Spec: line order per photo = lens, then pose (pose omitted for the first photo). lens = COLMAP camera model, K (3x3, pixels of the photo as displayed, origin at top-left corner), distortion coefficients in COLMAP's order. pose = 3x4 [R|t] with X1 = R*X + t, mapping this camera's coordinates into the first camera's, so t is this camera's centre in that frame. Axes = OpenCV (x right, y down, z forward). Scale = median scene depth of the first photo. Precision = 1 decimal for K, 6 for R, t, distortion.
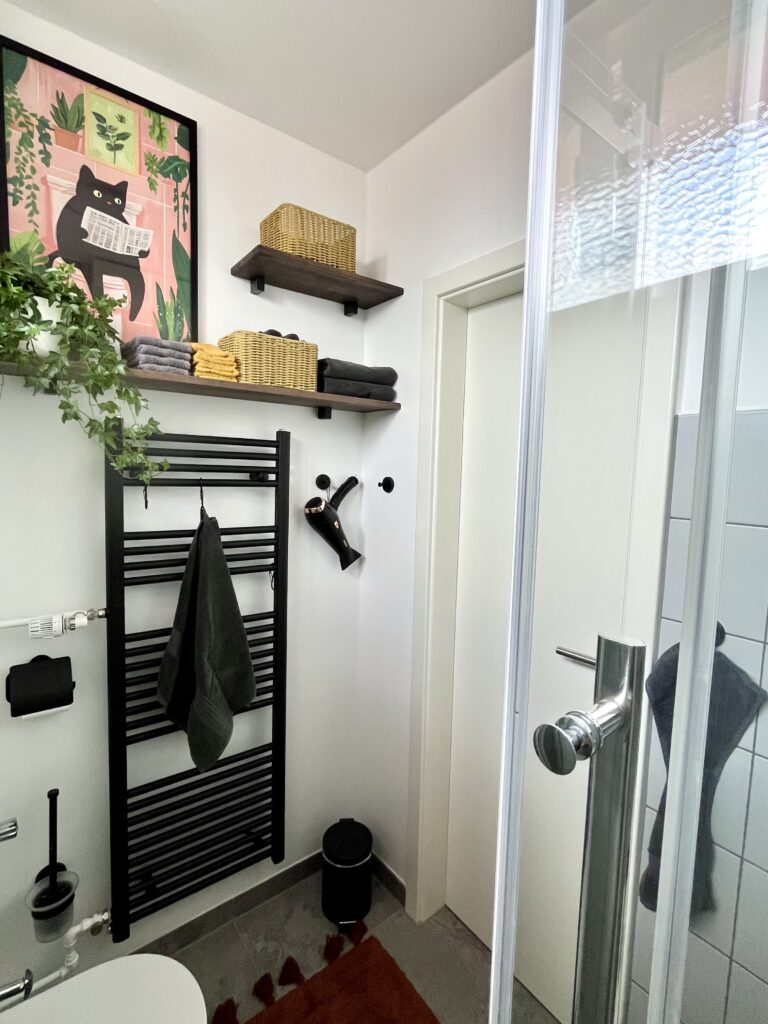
lens RADIAL K [[479.2, 0, 386.9], [0, 479.2, 510.8], [0, 0, 1]] dist [0.001952, -0.001745]
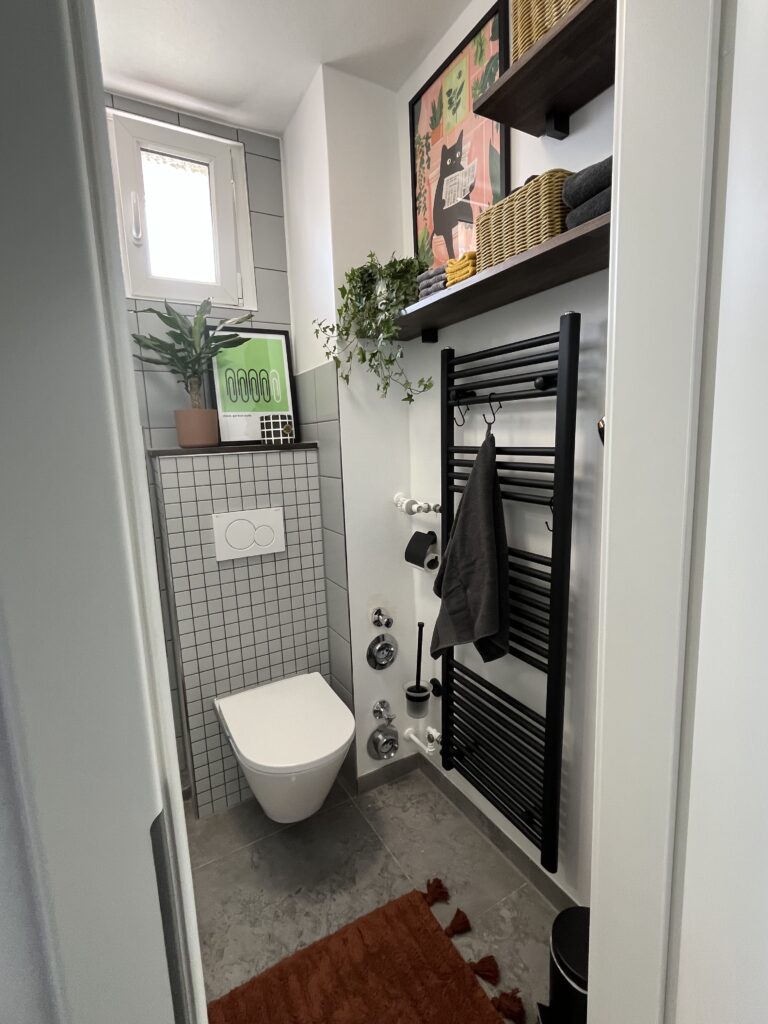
lens RADIAL K [[479.2, 0, 389.2], [0, 479.2, 508.4], [0, 0, 1]] dist [0.001952, -0.001745]
pose [[-0.126280, 0.122794, -0.984365, 0.660987], [-0.055940, 0.989849, 0.130654, 0.049810], [0.990416, 0.071565, -0.118129, 0.982969]]
